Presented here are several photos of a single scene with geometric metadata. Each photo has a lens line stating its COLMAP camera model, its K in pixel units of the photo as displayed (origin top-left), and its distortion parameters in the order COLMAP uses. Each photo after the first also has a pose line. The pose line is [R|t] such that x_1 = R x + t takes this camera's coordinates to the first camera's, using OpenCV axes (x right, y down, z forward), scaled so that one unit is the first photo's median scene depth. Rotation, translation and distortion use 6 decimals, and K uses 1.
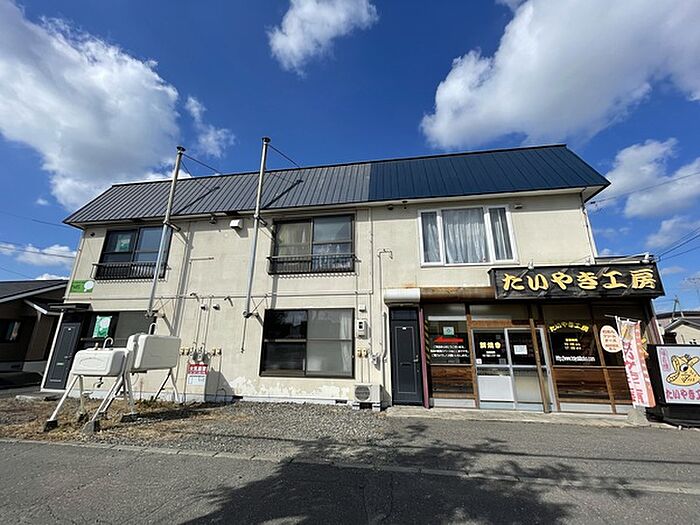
lens RADIAL K [[283.6, 0, 345.8], [0, 283.6, 260.4], [0, 0, 1]] dist [-0.004655, -0.000477]
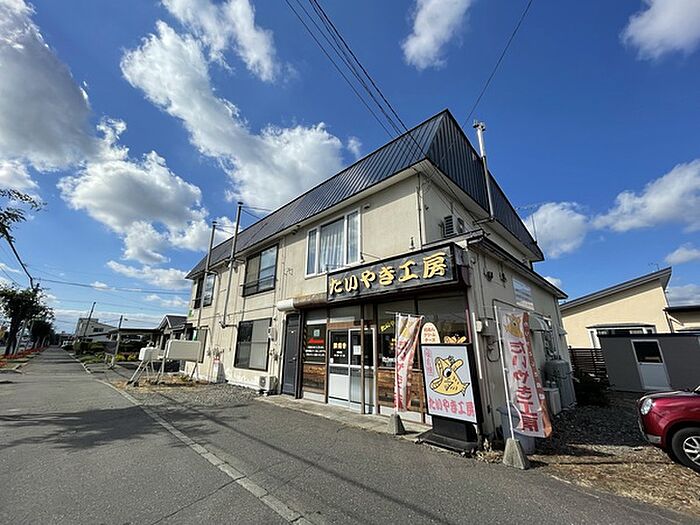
lens RADIAL K [[283.6, 0, 345.8], [0, 283.6, 260.4], [0, 0, 1]] dist [-0.004655, -0.000477]
pose [[0.806635, -0.172397, -0.565349, 1.218635], [0.161939, 0.984377, -0.069122, 0.062010], [0.568433, -0.035796, 0.821950, 0.149533]]
